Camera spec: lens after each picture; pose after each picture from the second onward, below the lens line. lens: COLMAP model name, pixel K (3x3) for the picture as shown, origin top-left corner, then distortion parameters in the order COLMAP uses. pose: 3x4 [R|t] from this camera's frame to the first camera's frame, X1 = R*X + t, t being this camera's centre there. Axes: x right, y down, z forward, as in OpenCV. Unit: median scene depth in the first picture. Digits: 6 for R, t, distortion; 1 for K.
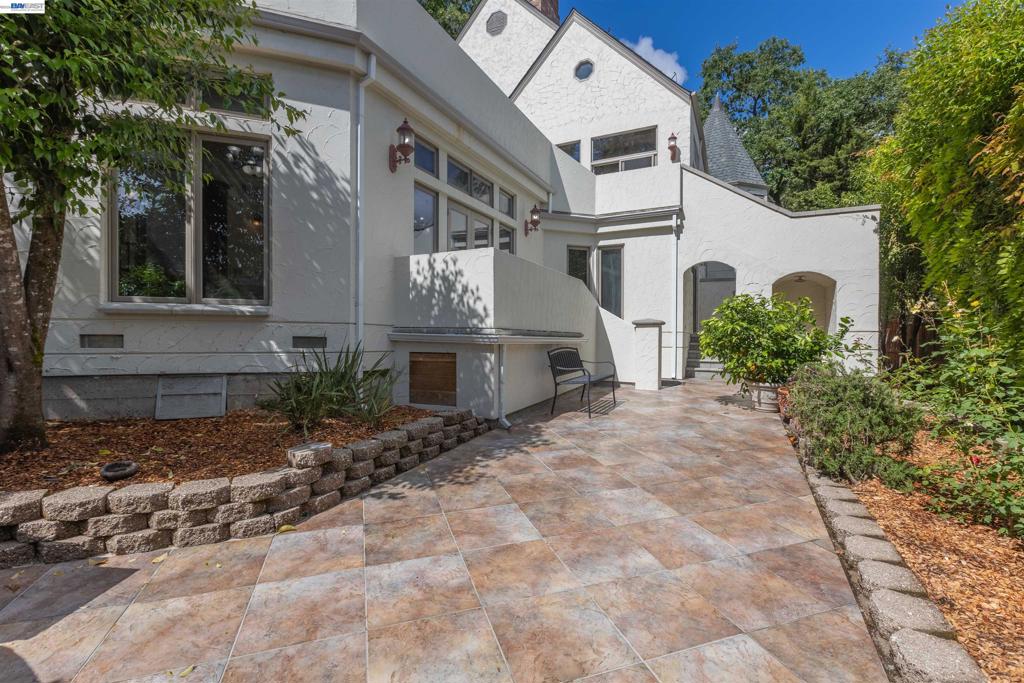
lens RADIAL K [[452.7, 0, 514.4], [0, 452.7, 336.3], [0, 0, 1]] dist [-0.000769, -0.000068]
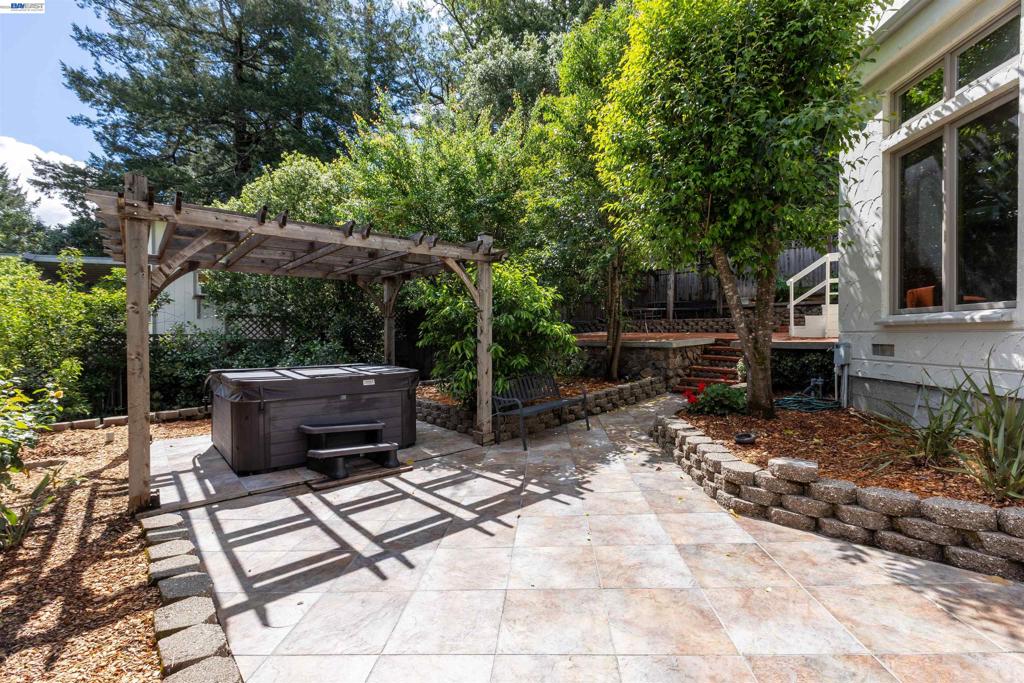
lens RADIAL K [[452.7, 0, 515.2], [0, 452.7, 341.9], [0, 0, 1]] dist [-0.000769, -0.000068]
pose [[-0.389685, 0.008386, -0.920910, 0.577204], [-0.001152, 0.999953, 0.009593, -0.023010], [0.920948, 0.004800, -0.389657, 0.667550]]
